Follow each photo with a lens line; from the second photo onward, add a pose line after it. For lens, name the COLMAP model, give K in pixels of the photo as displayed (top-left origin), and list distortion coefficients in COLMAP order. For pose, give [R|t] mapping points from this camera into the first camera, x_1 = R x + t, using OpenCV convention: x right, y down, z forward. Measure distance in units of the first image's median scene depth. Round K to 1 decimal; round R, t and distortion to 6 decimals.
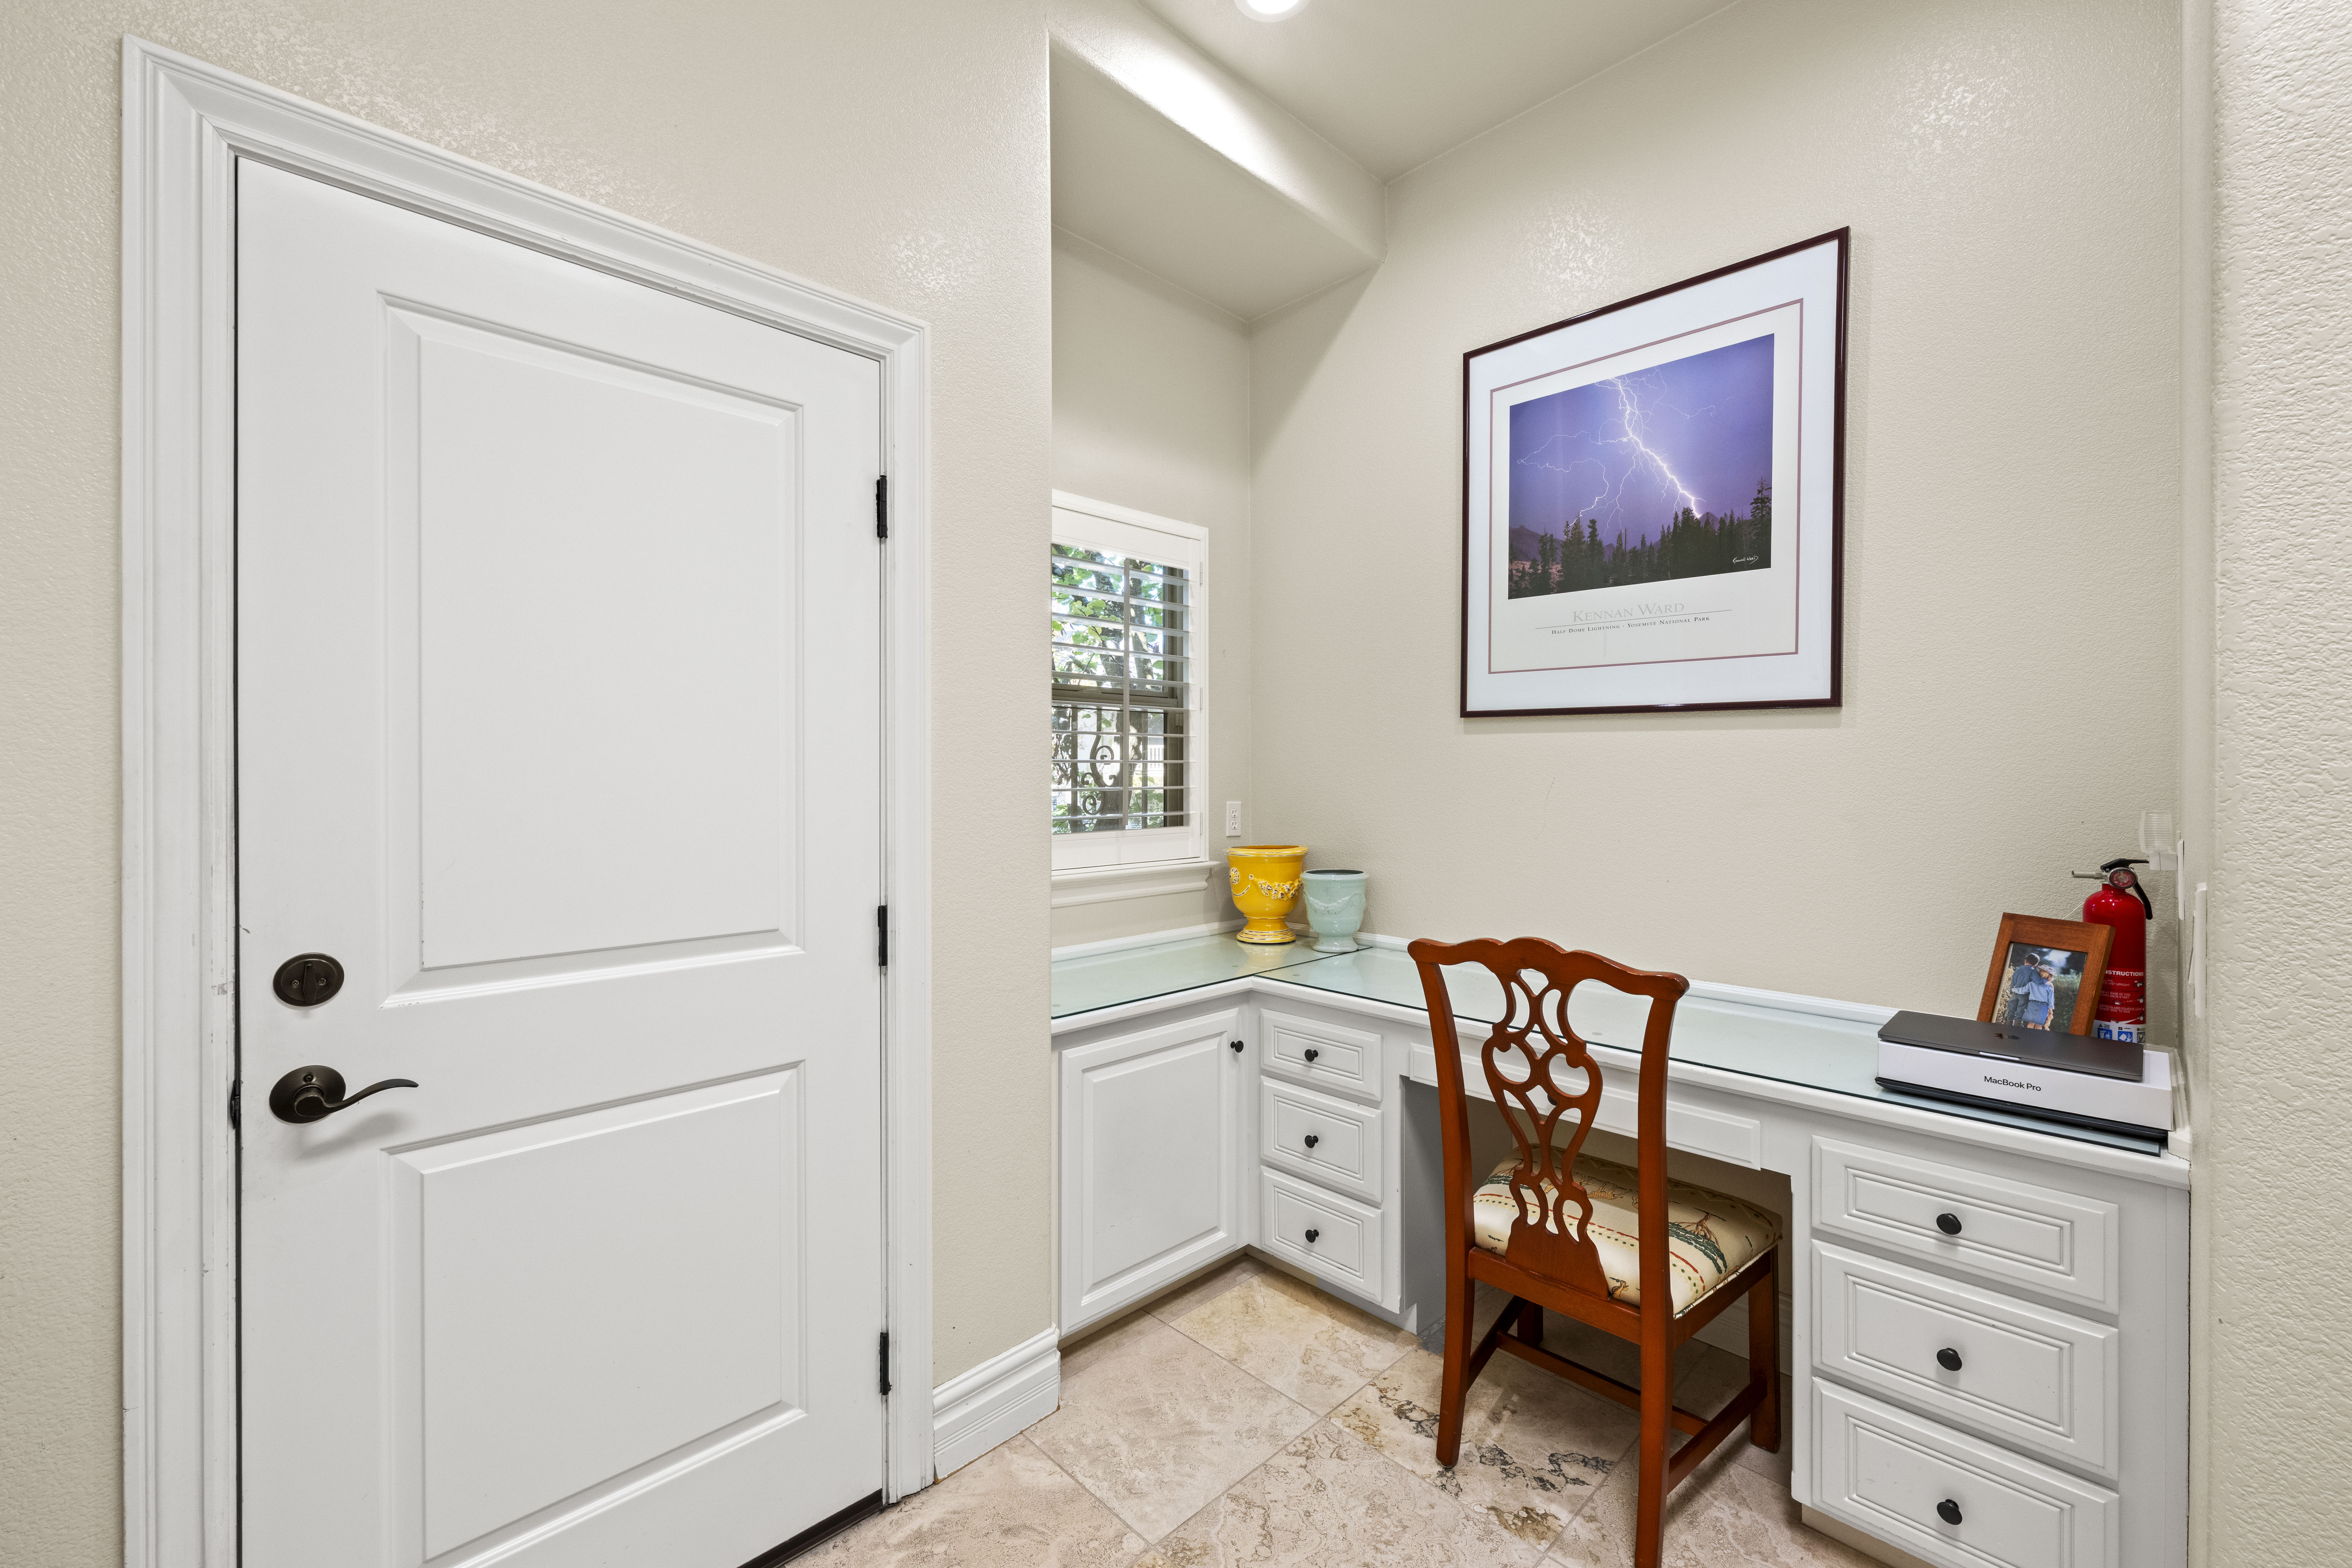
lens RADIAL K [[951.0, 0, 1179.6], [0, 951.0, 771.3], [0, 0, 1]] dist [-0.003251, 0.000670]
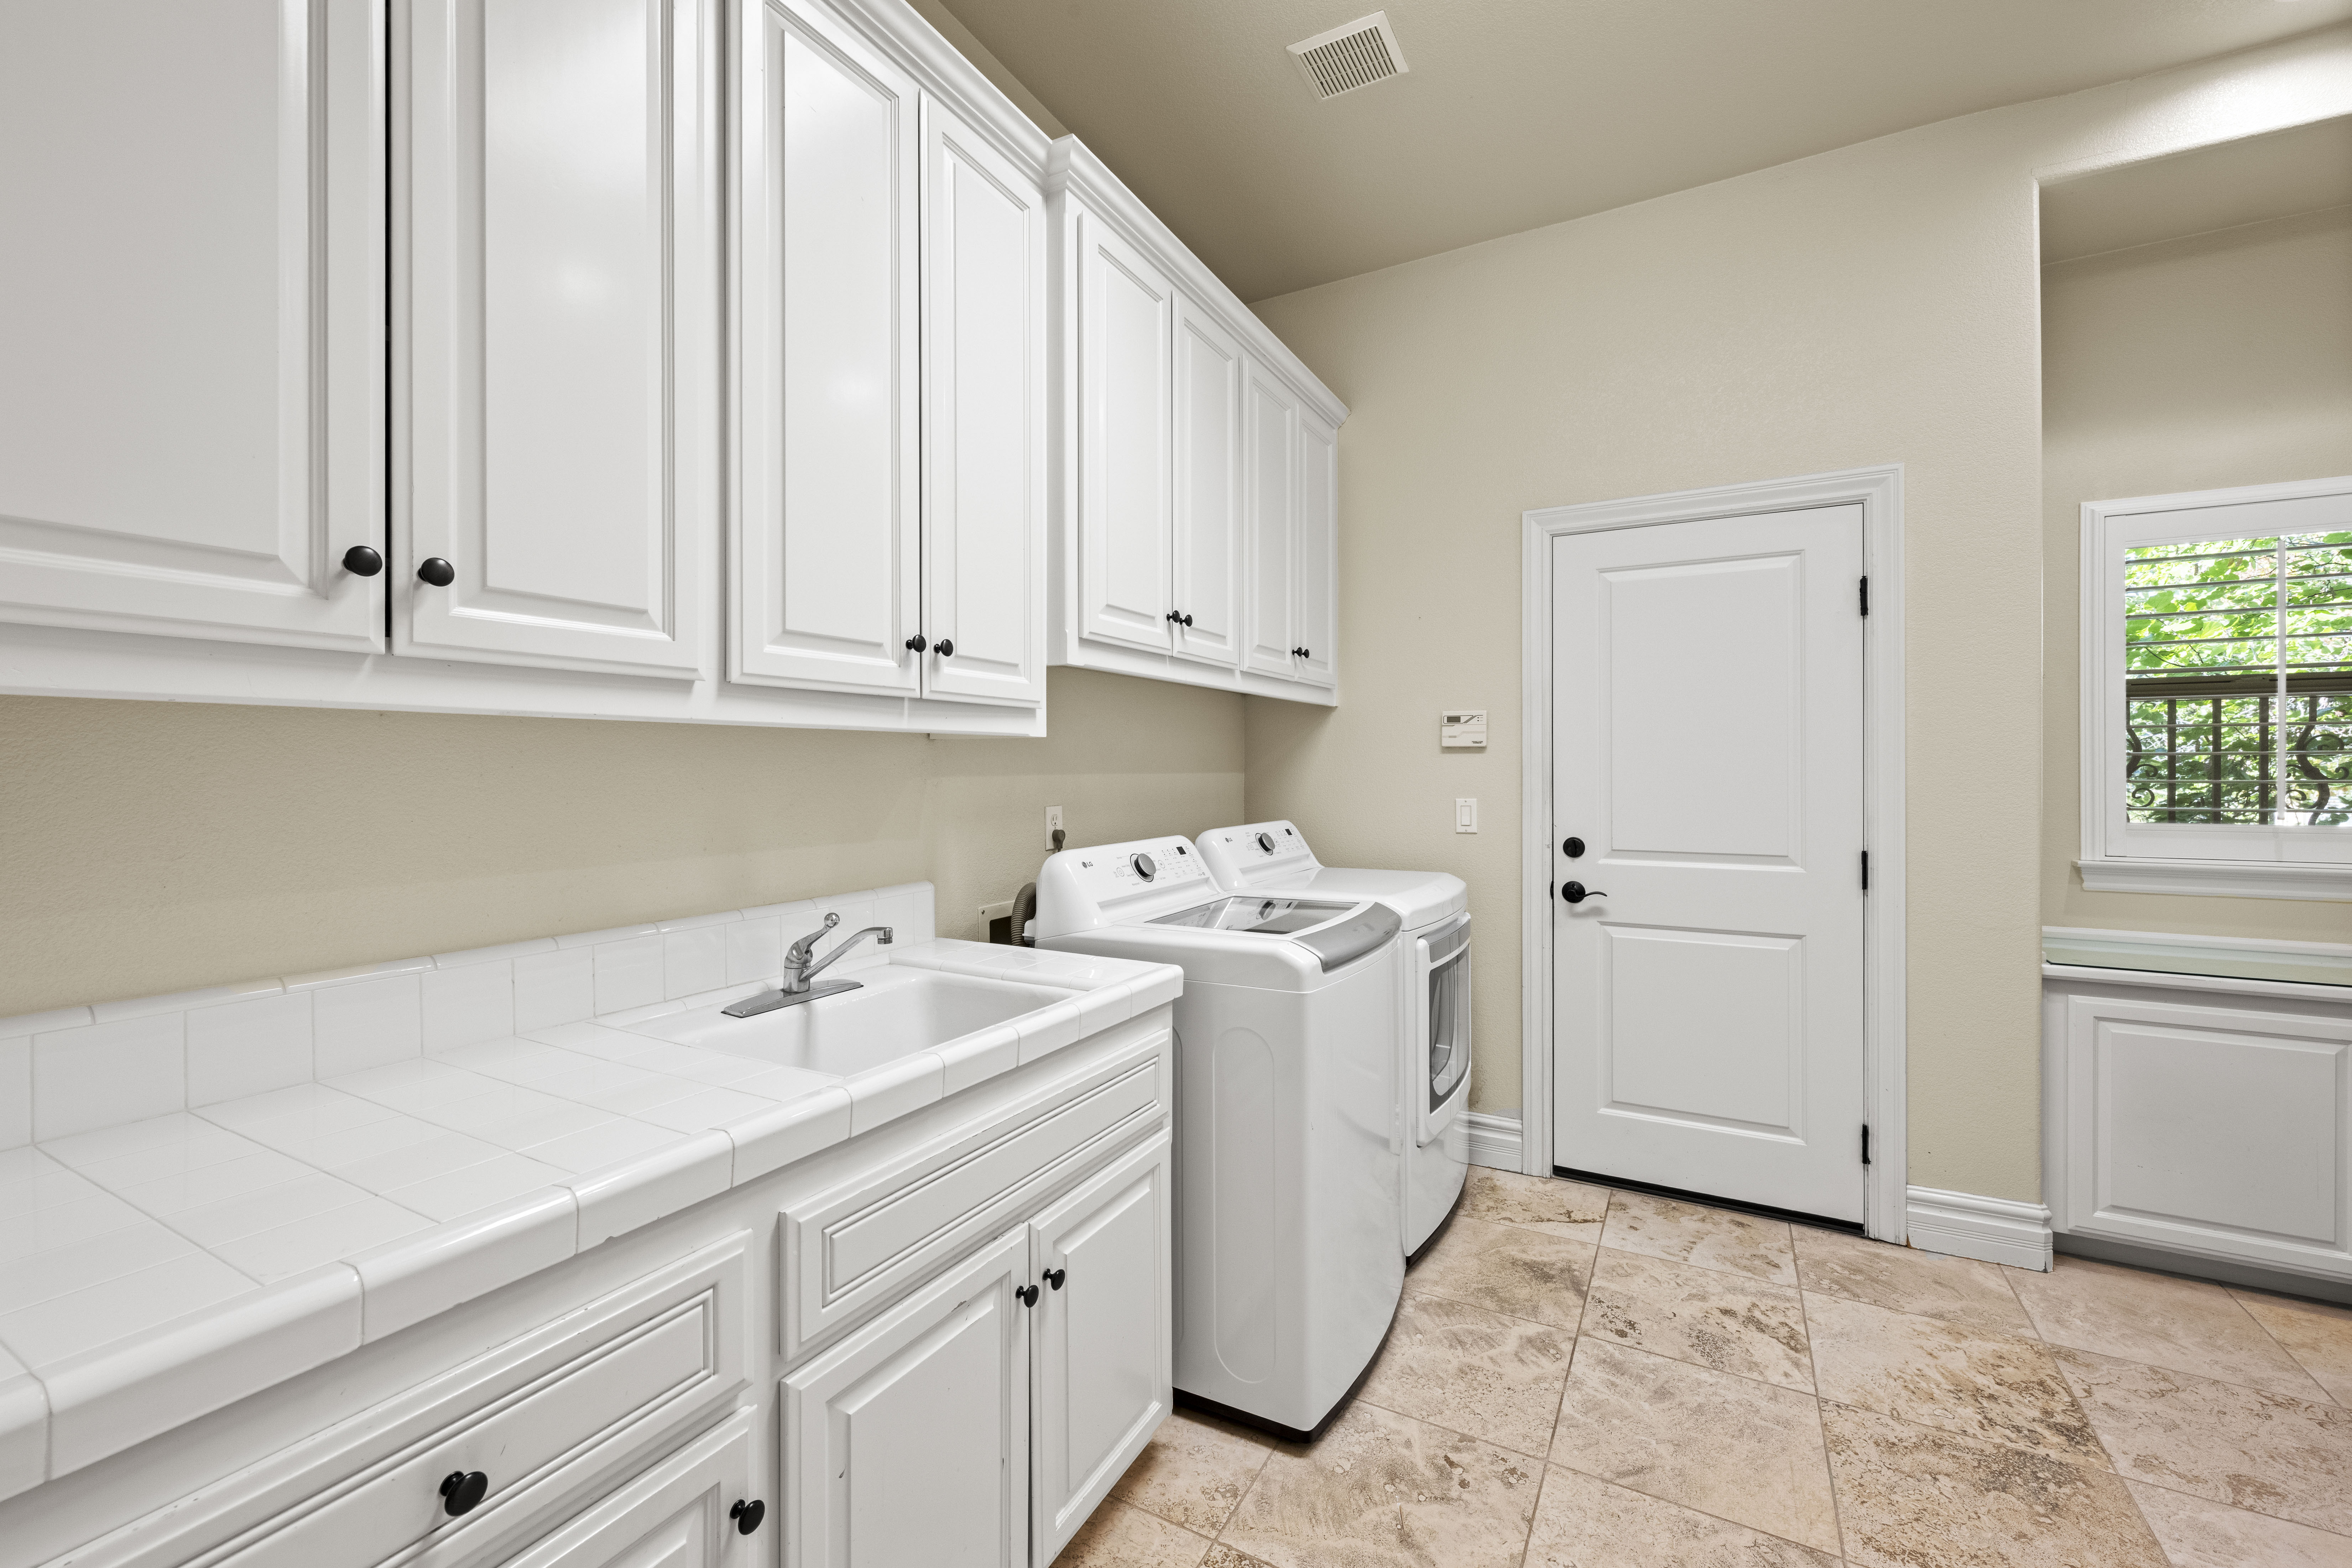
lens RADIAL K [[951.0, 0, 1179.7], [0, 951.0, 773.3], [0, 0, 1]] dist [-0.003251, 0.000670]
pose [[0.285205, 0.000819, -0.958466, 0.865825], [-0.000295, 1.000000, 0.000767, 0.013082], [0.958466, 0.000064, 0.285205, -0.525311]]
